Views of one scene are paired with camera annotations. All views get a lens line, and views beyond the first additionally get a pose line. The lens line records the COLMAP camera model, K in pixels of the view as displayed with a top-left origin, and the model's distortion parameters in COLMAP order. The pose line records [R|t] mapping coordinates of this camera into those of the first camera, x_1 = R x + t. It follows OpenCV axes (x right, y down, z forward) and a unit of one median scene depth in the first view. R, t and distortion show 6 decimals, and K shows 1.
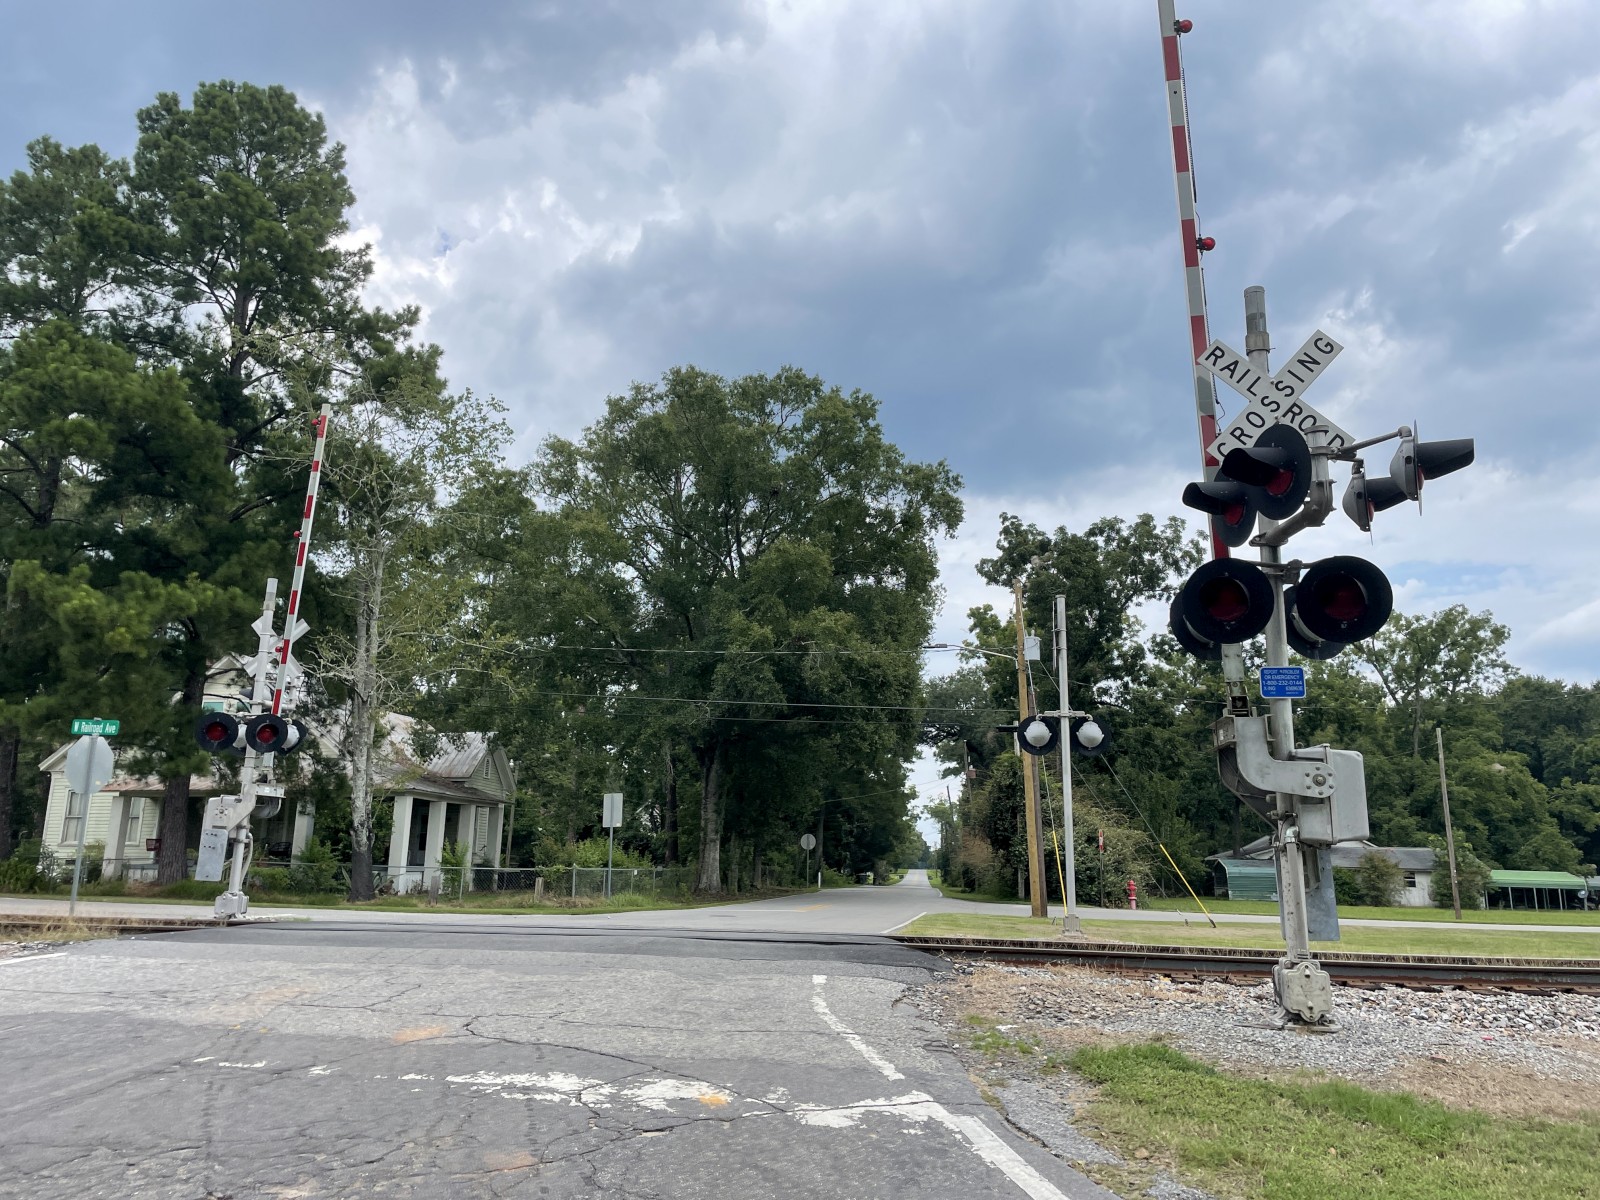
lens RADIAL K [[1198.8, 0, 798.1], [0, 1198.8, 582.9], [0, 0, 1]] dist [0.103951, -0.136538]
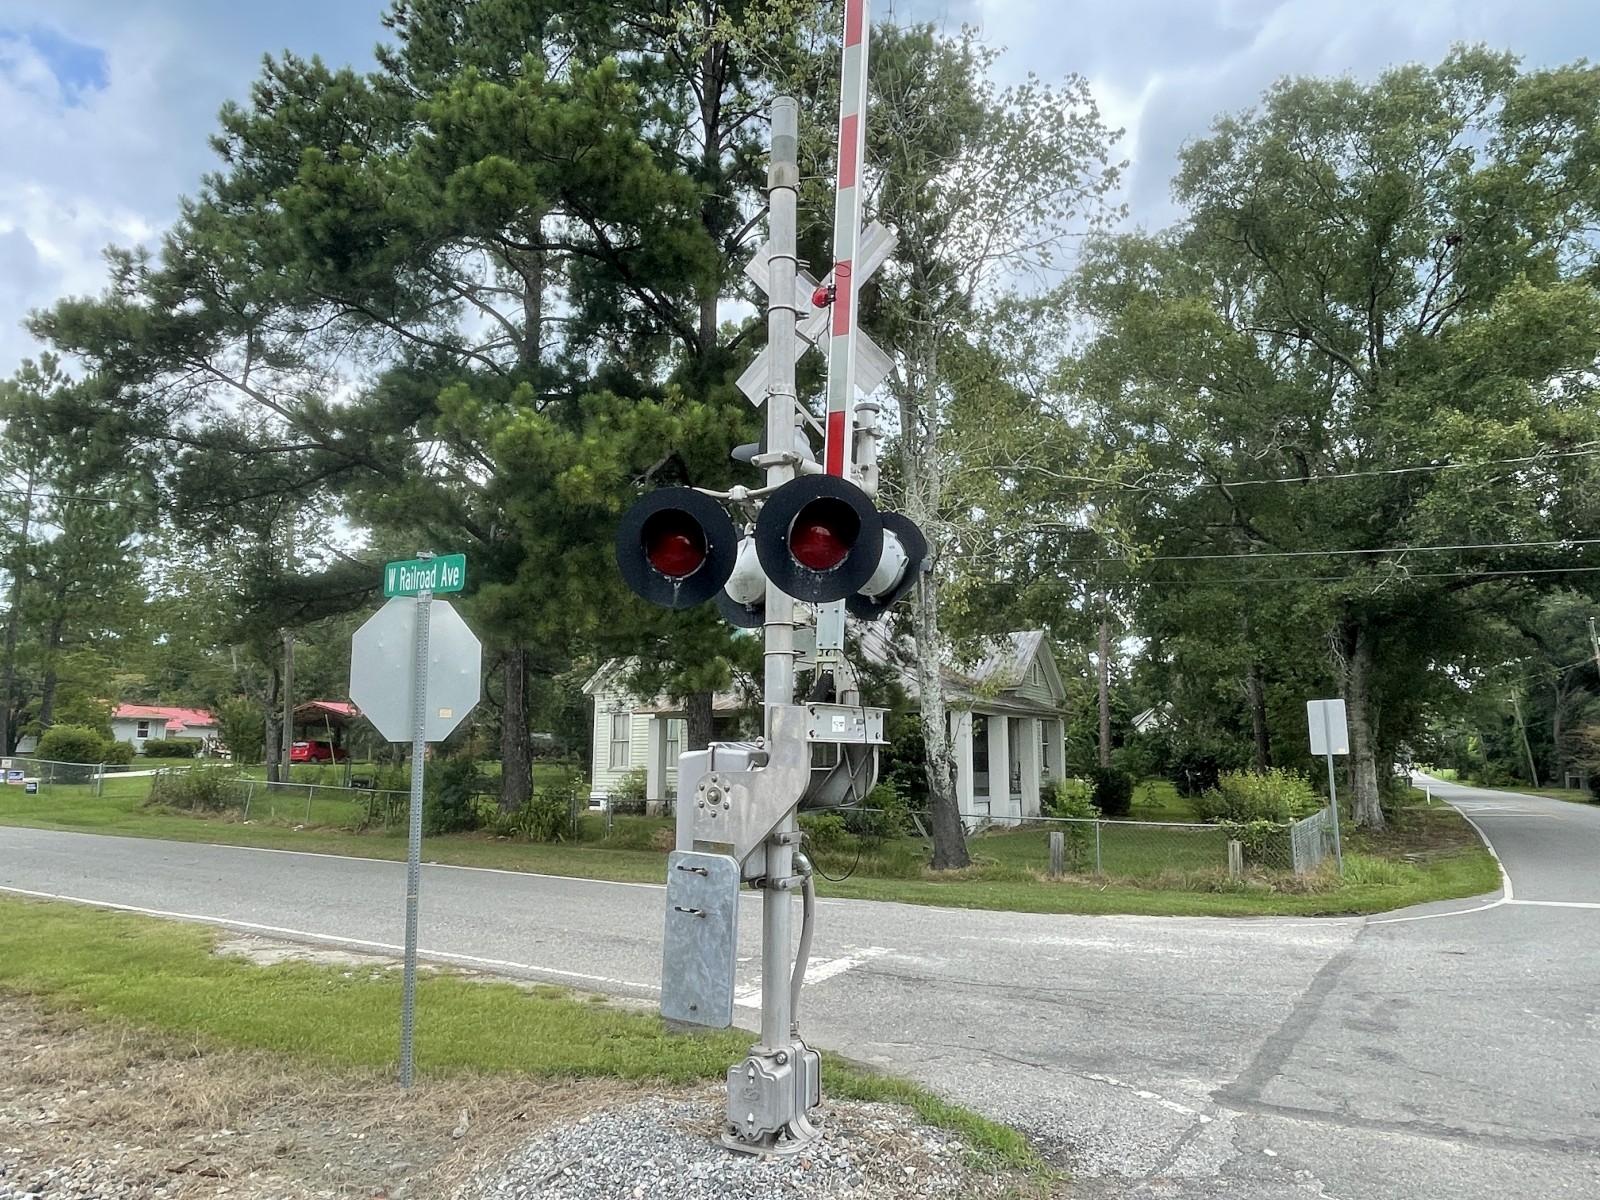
lens RADIAL K [[1048.0, 0, 800.0], [0, 1048.0, 600.0], [0, 0, 1]] dist [-0.005896, -0.001288]
pose [[0.919926, -0.071375, -0.385541, -0.122789], [0.100749, 0.993306, 0.056503, 0.044332], [0.378927, -0.090822, 0.920959, 0.272009]]
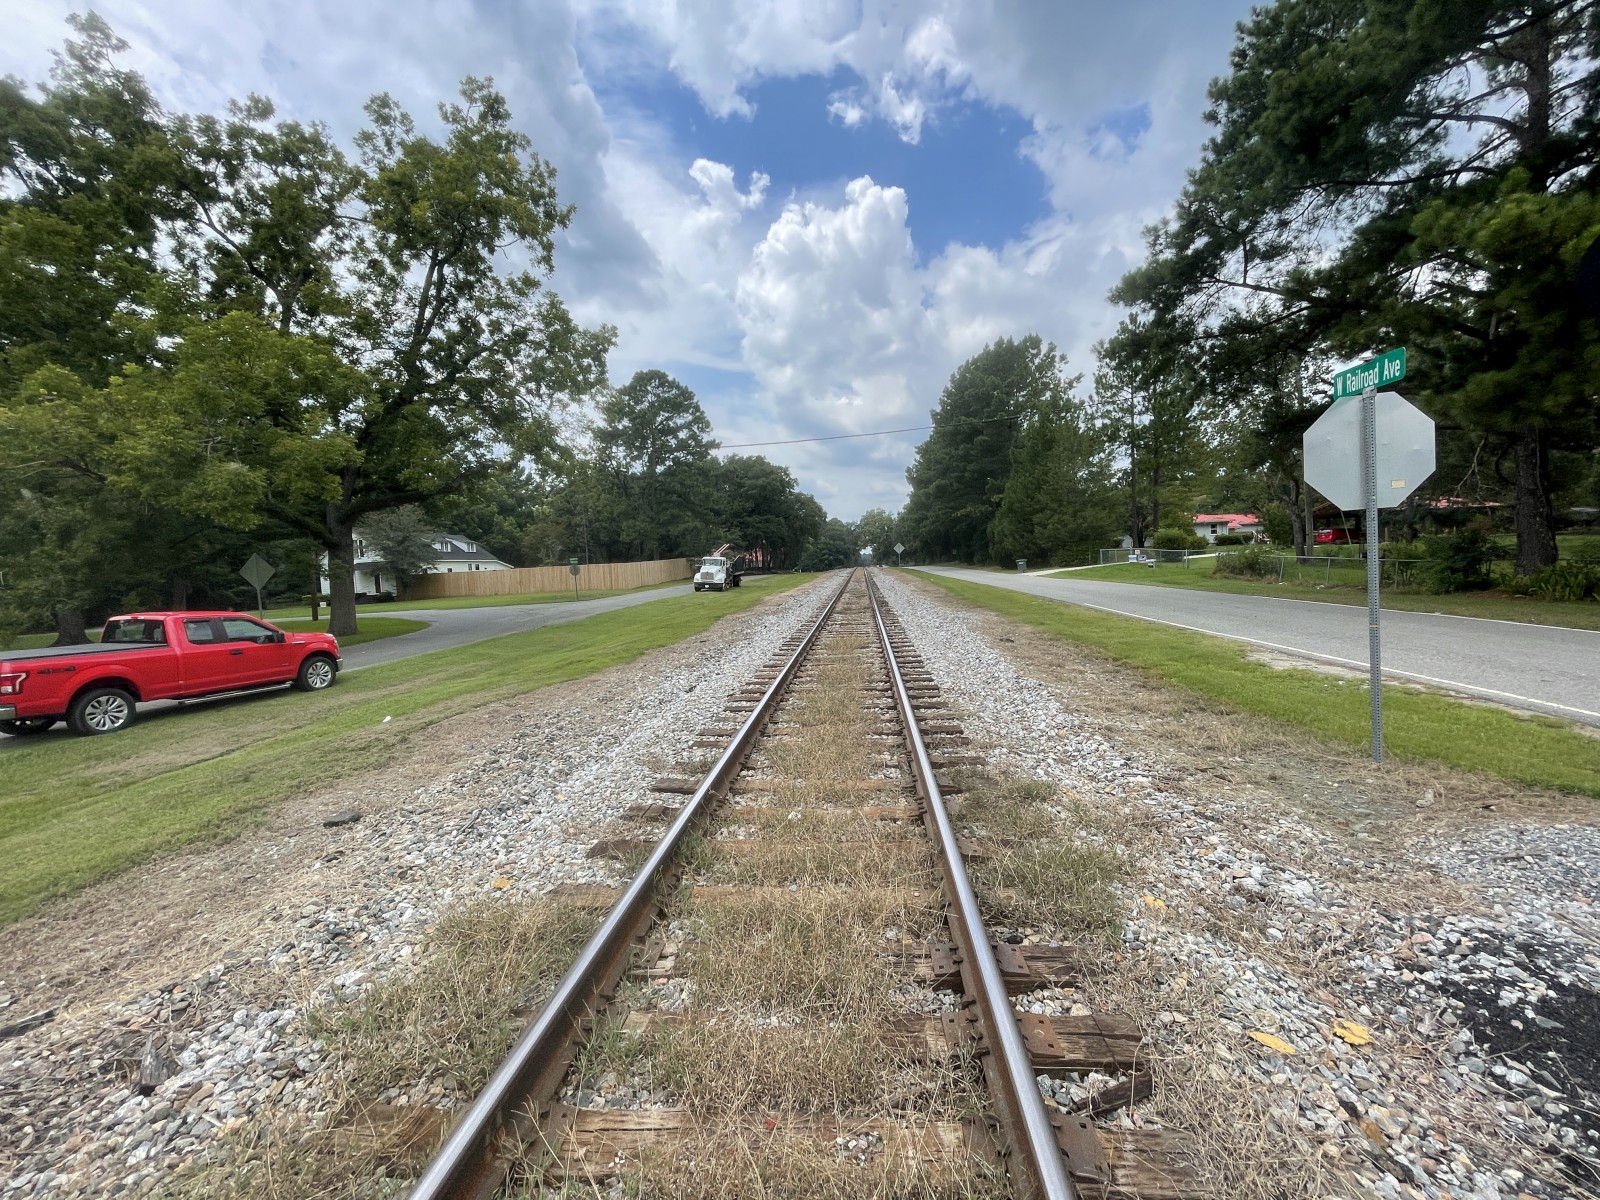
lens RADIAL K [[645.4, 0, 813.9], [0, 645.4, 596.6], [0, 0, 1]] dist [-0.000786, 0.000451]
pose [[0.050576, 0.033768, -0.998149, -0.119725], [0.269437, 0.961910, 0.046194, 0.049094], [0.961689, -0.271274, 0.039551, 0.279105]]
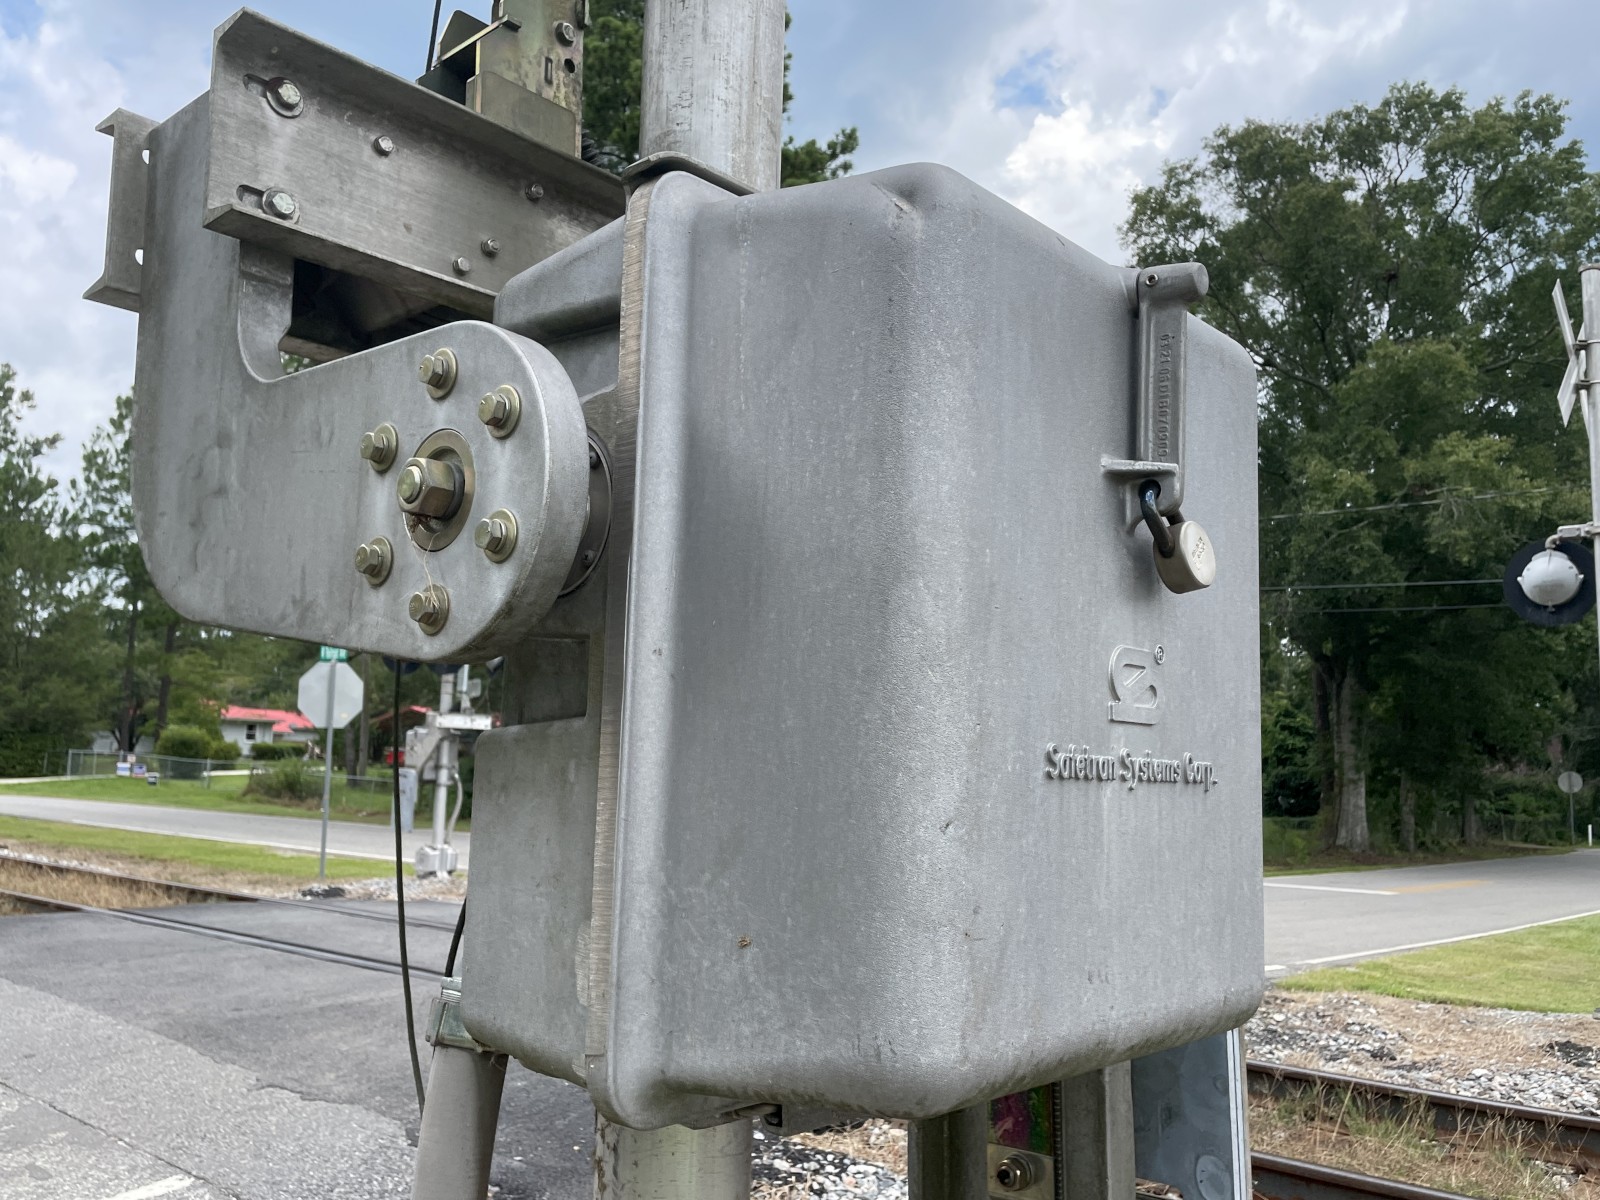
lens RADIAL K [[1316.2, 0, 779.3], [0, 1316.2, 615.2], [0, 0, 1]] dist [0.058302, -0.089008]
pose [[0.832488, -0.060145, -0.550768, 0.080030], [0.110812, 0.992079, 0.059156, 0.026442], [0.542848, -0.110278, 0.832559, 0.144363]]
